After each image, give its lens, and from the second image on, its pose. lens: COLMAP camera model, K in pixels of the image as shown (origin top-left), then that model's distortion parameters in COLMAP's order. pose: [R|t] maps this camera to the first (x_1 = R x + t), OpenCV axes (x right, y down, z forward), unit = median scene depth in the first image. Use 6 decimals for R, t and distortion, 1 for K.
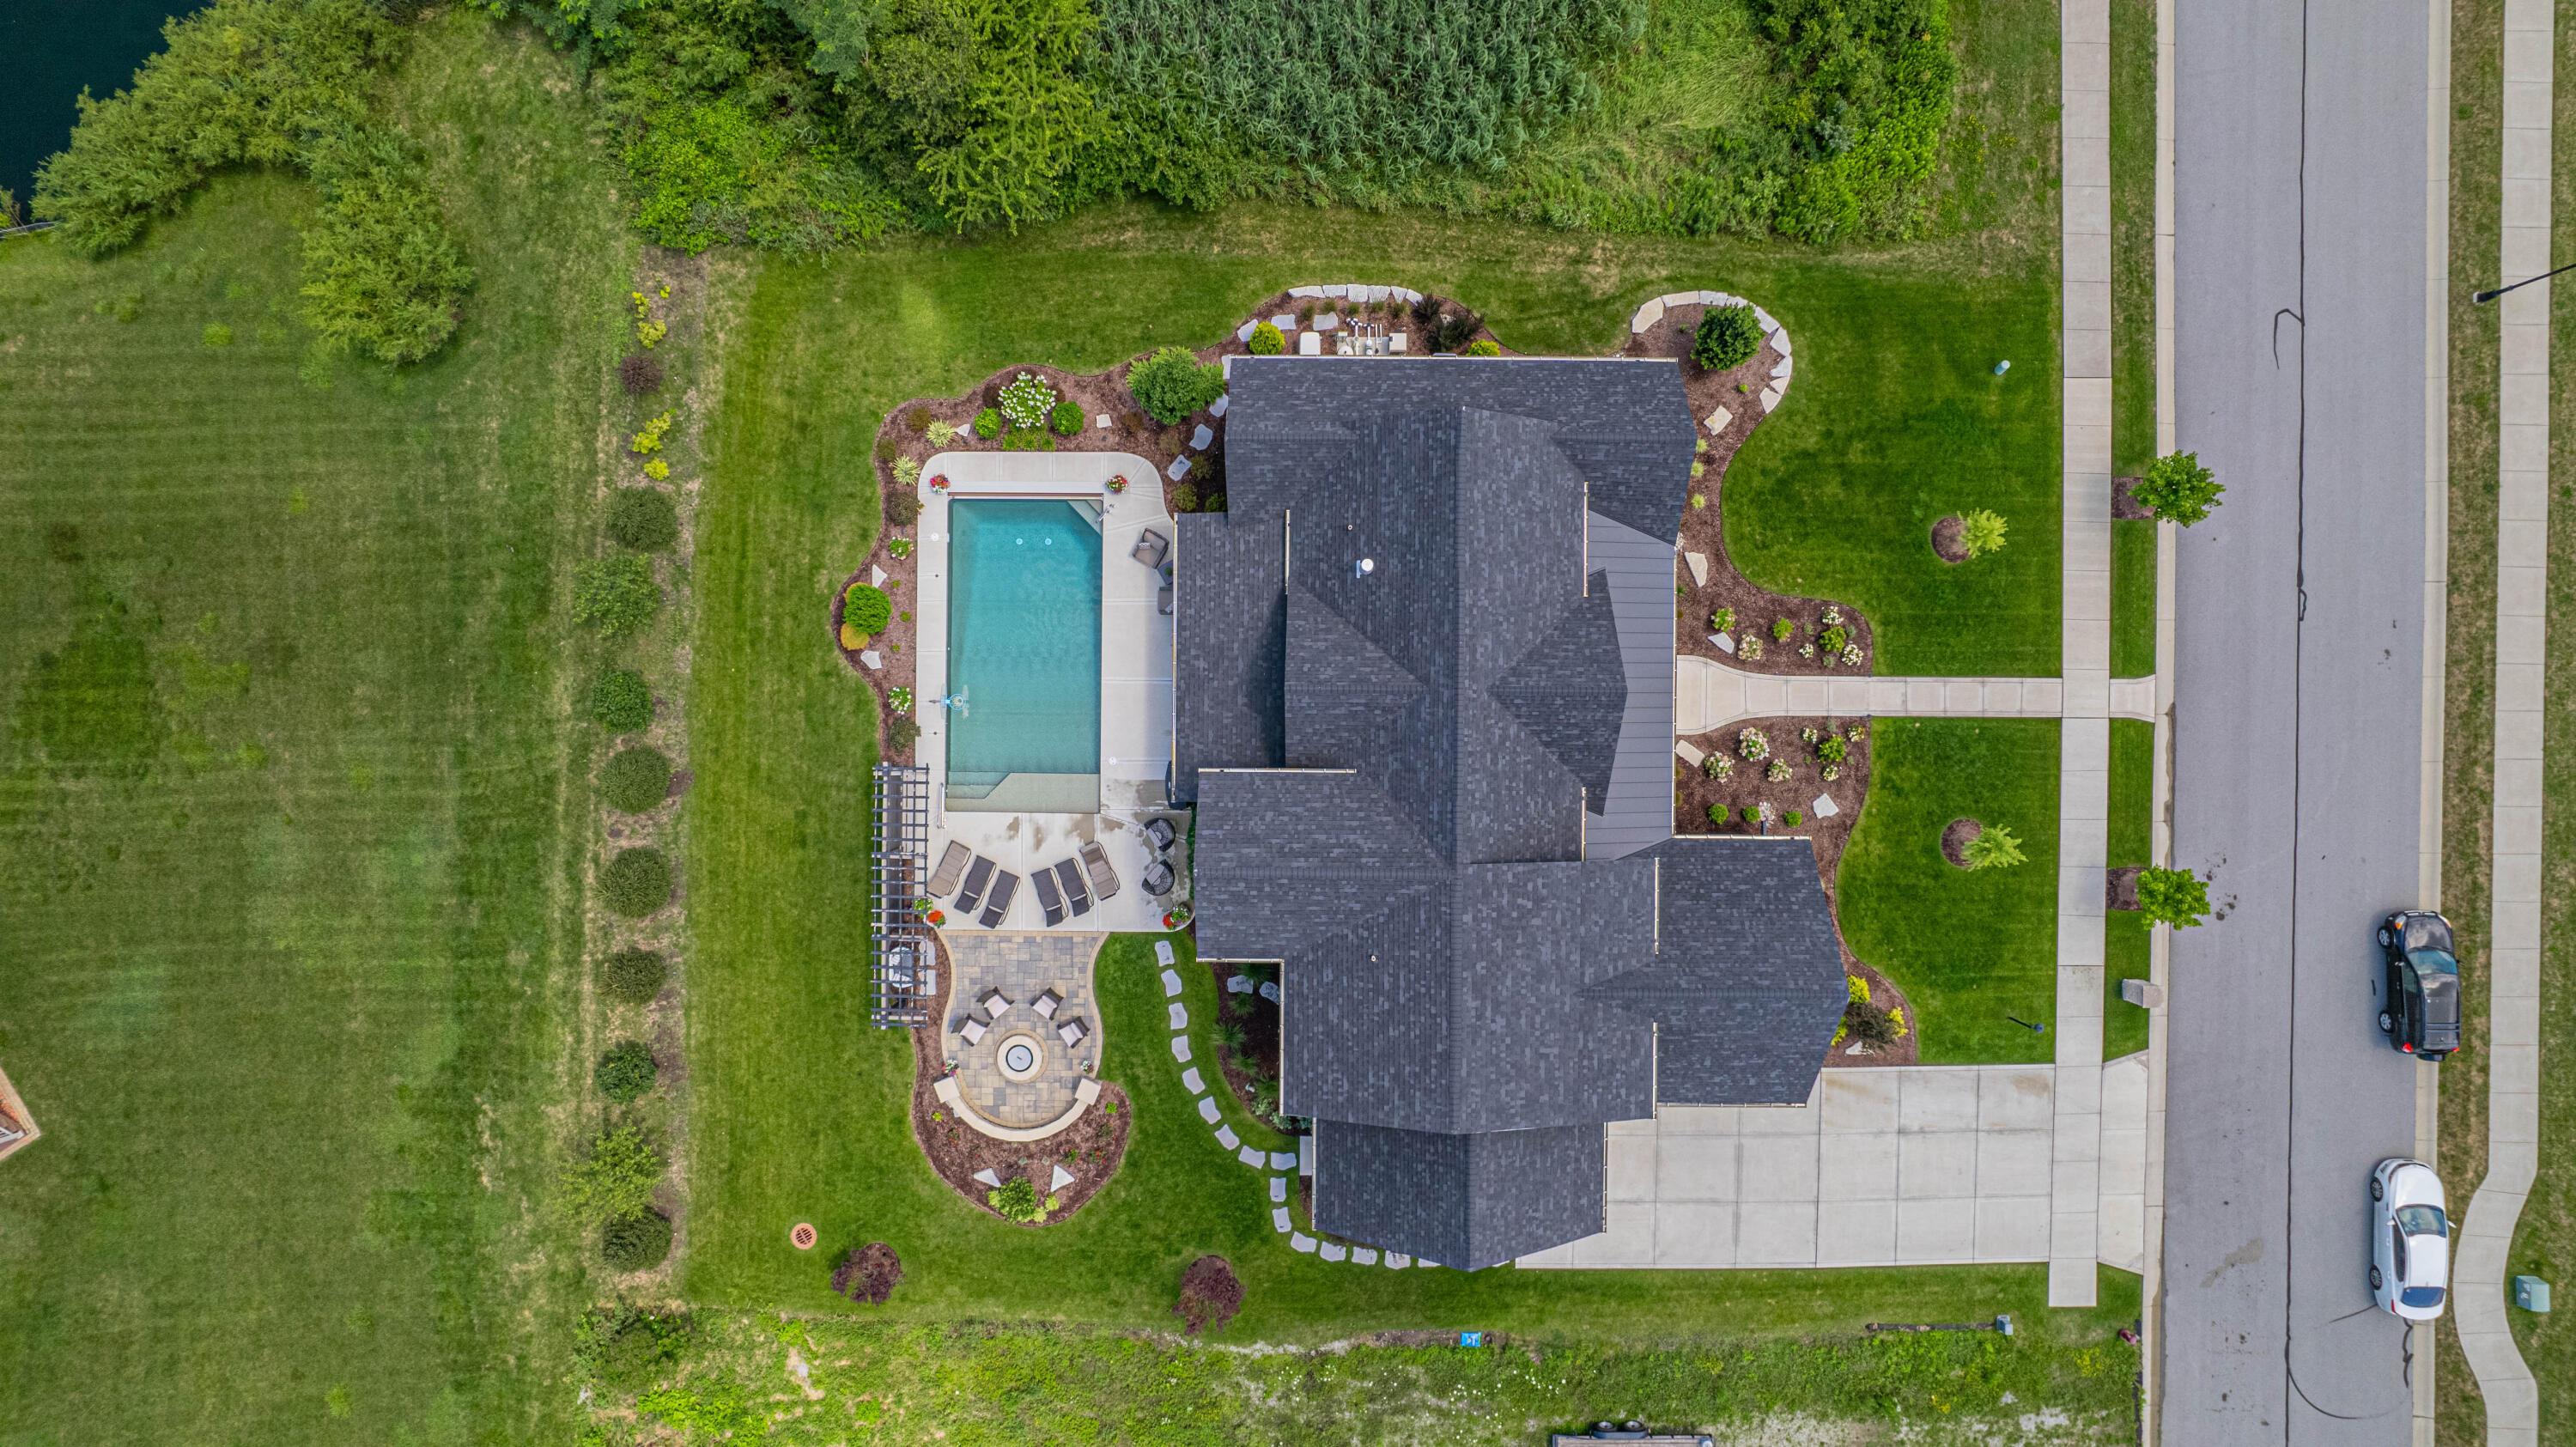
lens RADIAL K [[1635.1, 0, 1295.5], [0, 1635.1, 714.7], [0, 0, 1]] dist [-0.065255, 0.057124]
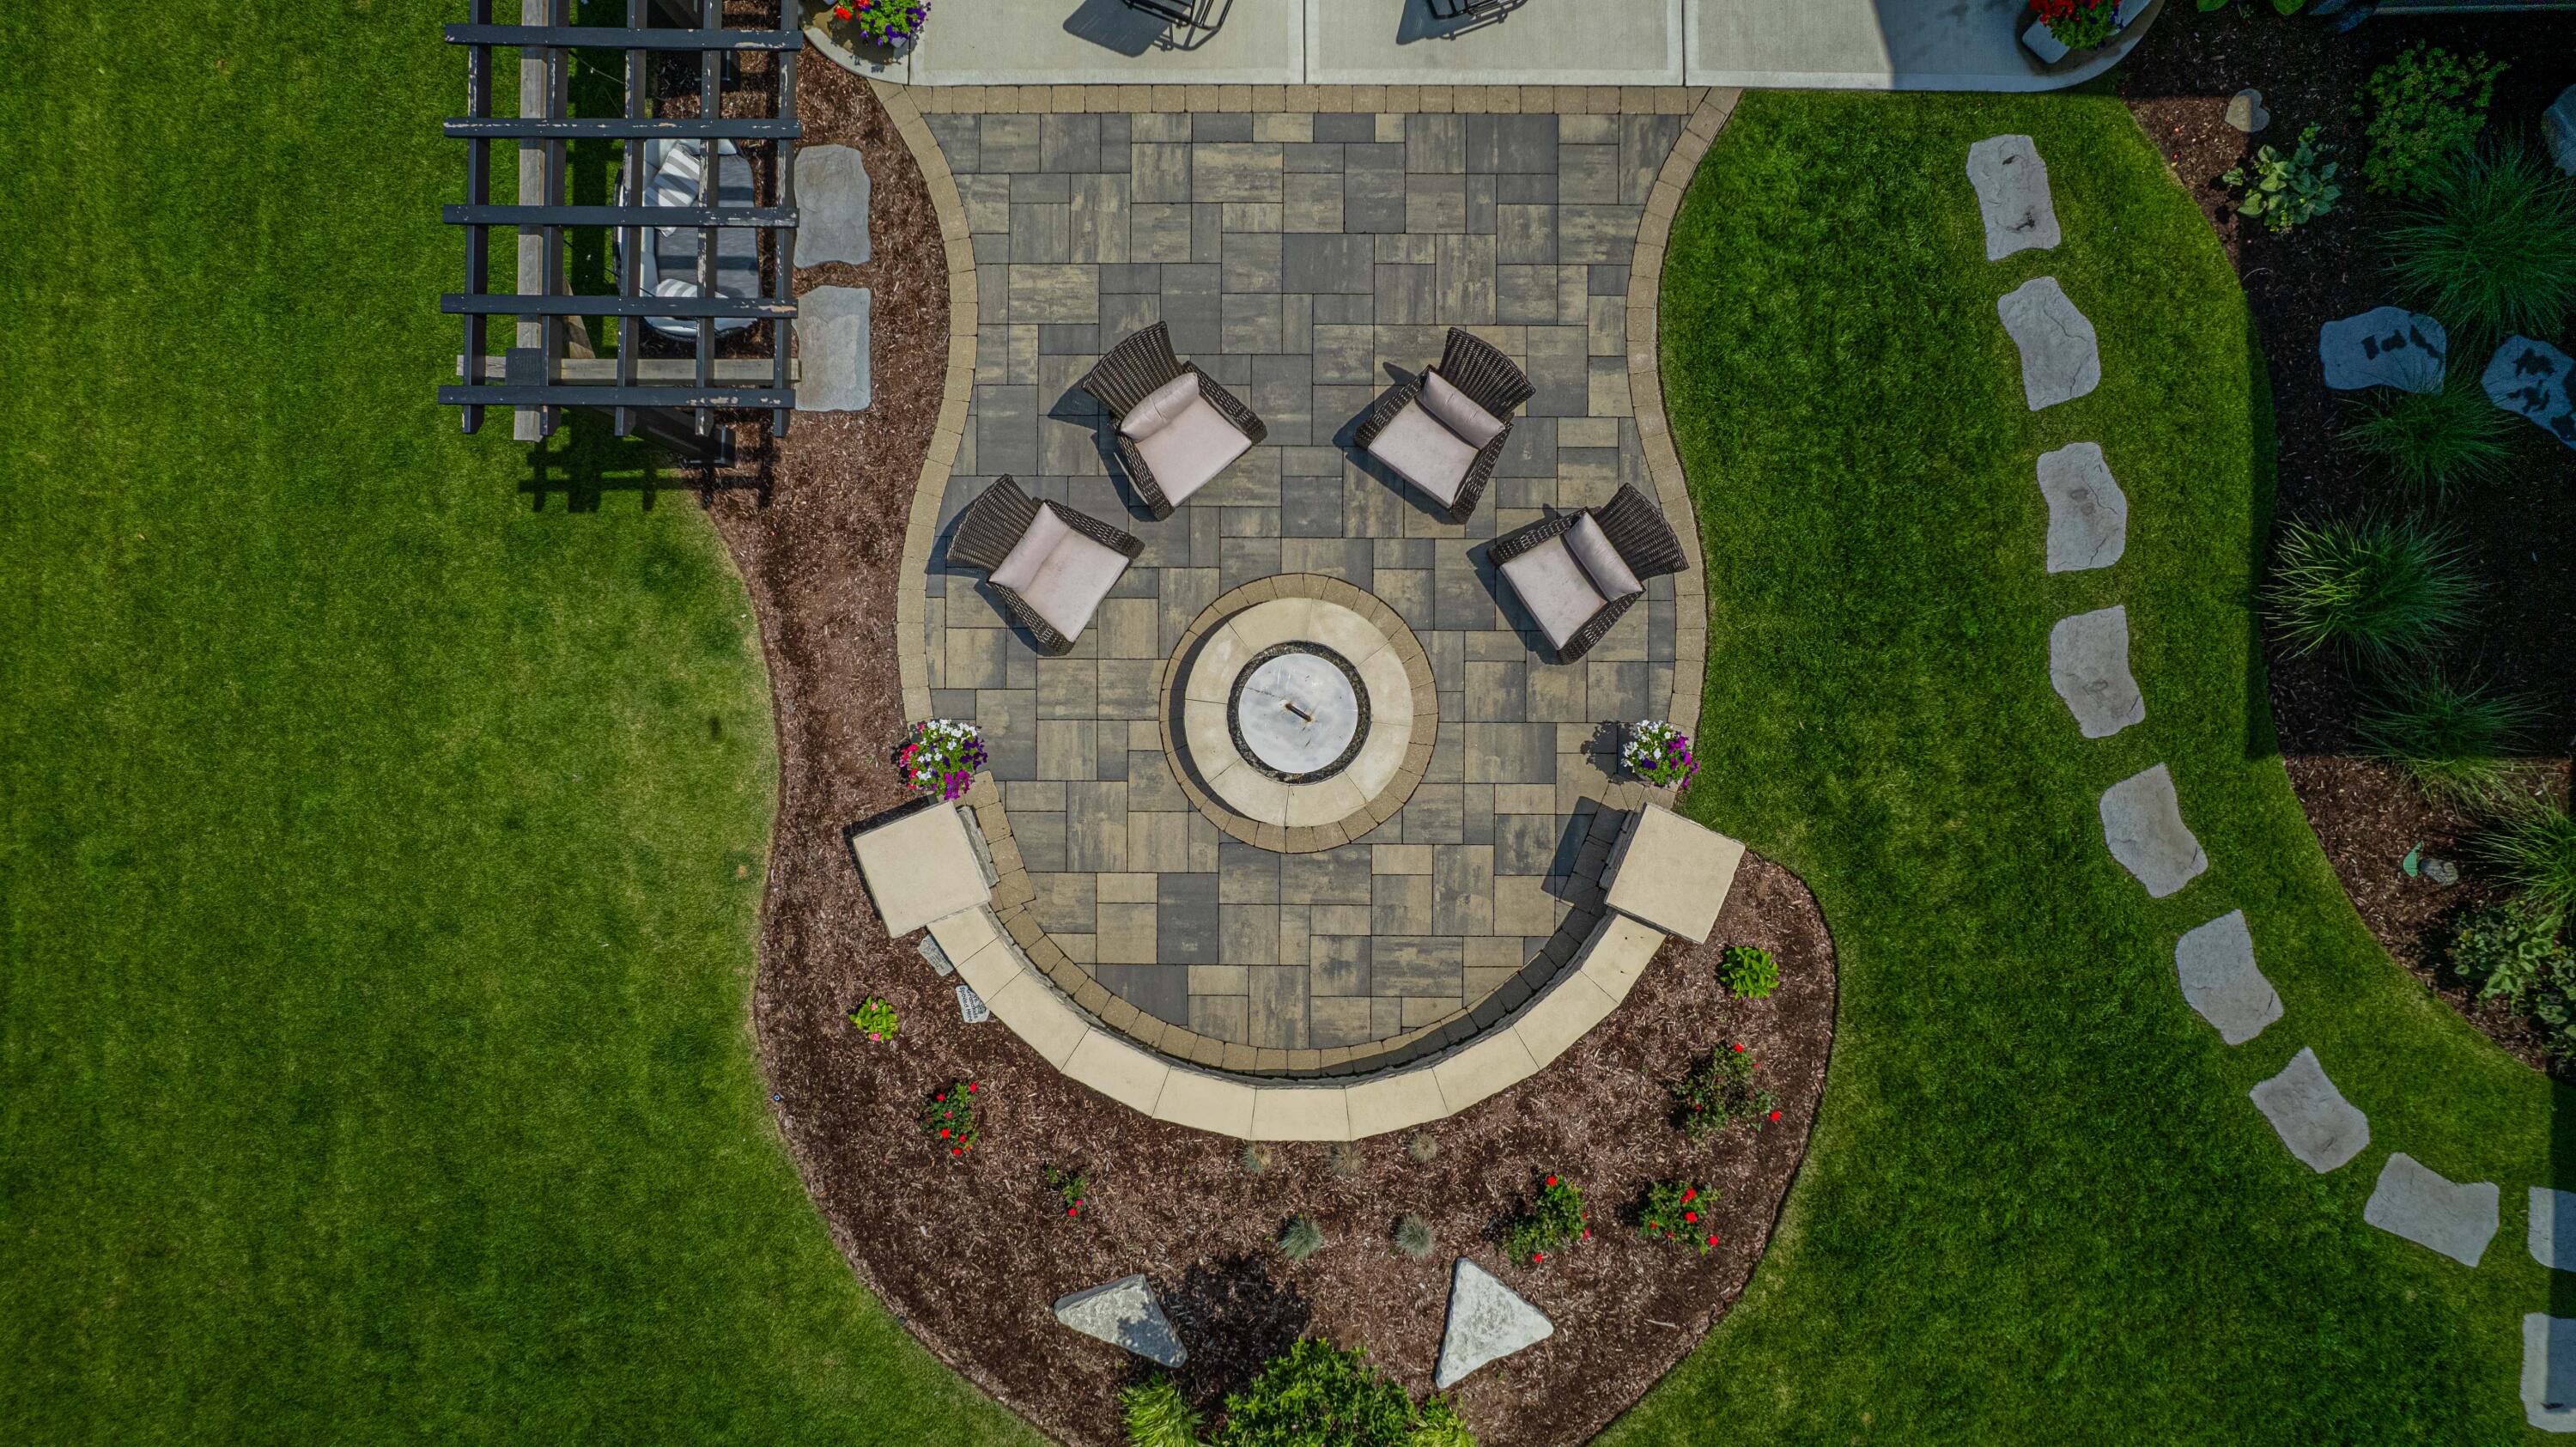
lens RADIAL K [[1635.1, 0, 1295.5], [0, 1635.1, 714.7], [0, 0, 1]] dist [-0.065255, 0.057124]
pose [[0.999999, -0.001472, 0.000037, -0.168778], [0.001472, 0.999998, -0.001058, 0.210095], [-0.000036, 0.001058, 0.999999, 0.799671]]
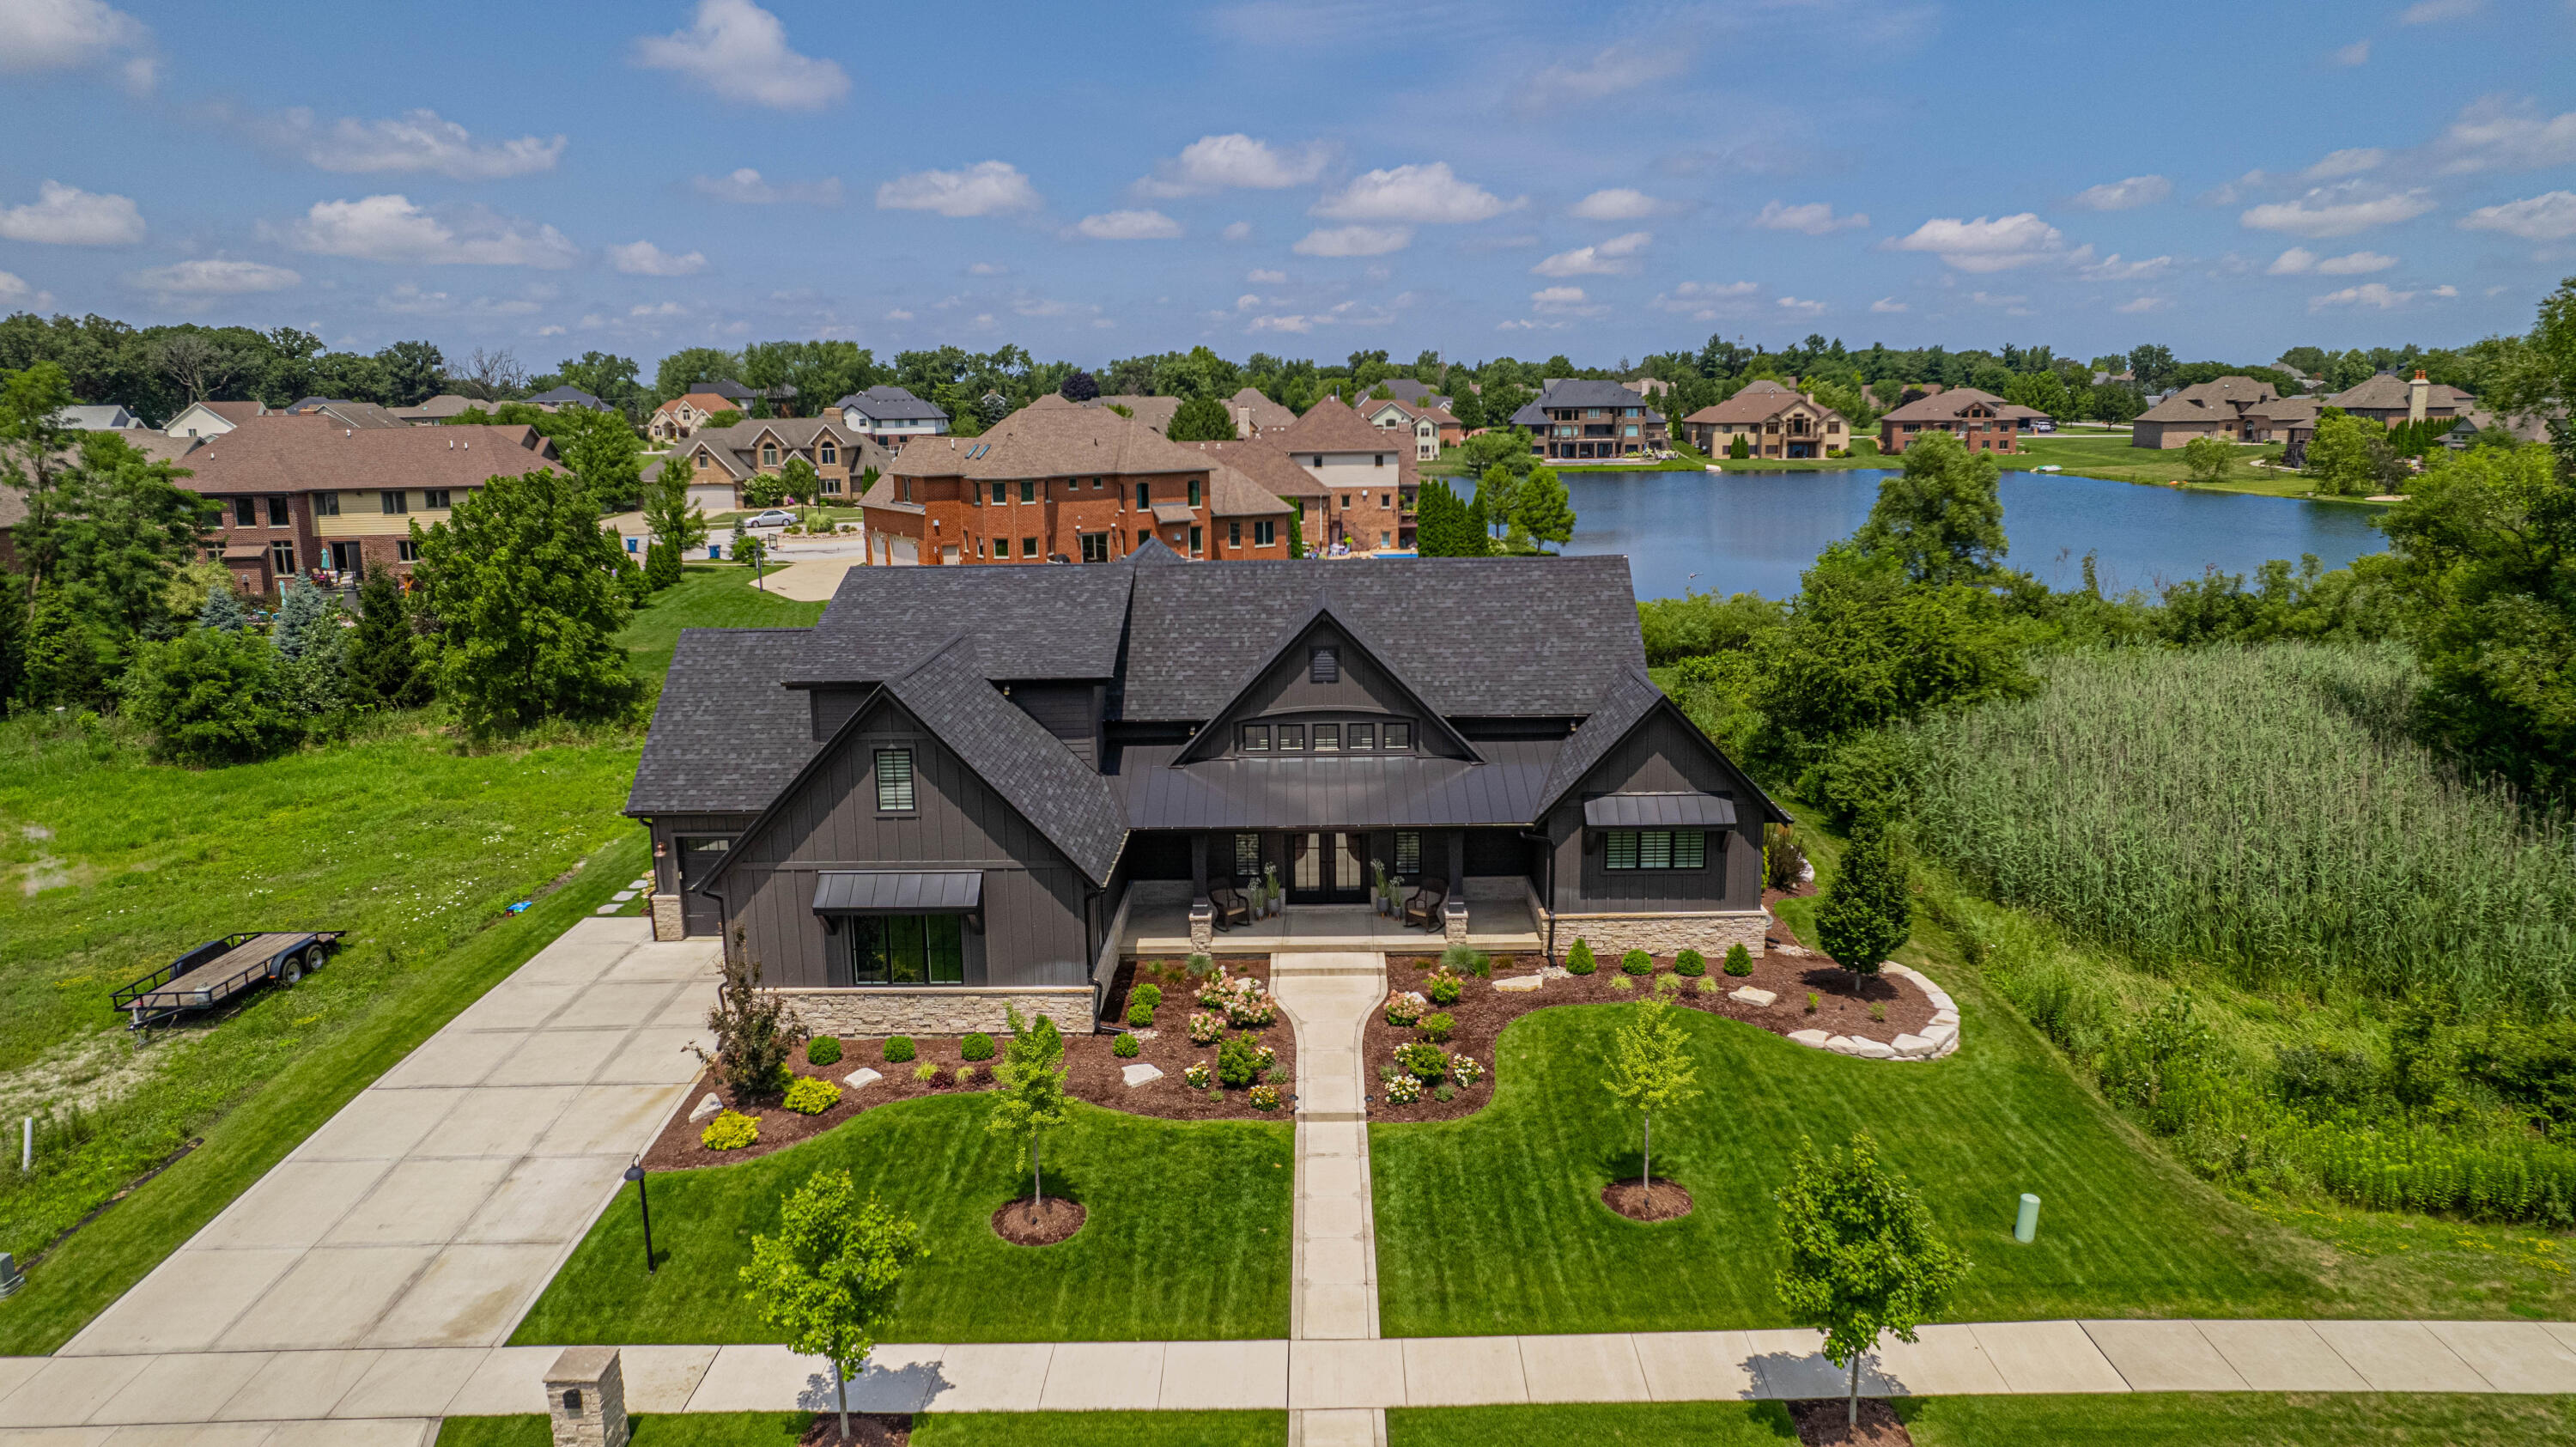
lens RADIAL K [[1635.1, 0, 1295.5], [0, 1635.1, 714.7], [0, 0, 1]] dist [-0.065255, 0.057124]
pose [[-0.007438, 0.206573, -0.978403, 0.868881], [-0.999782, 0.017554, 0.011306, -0.007982], [0.019511, 0.978274, 0.206397, 0.751075]]
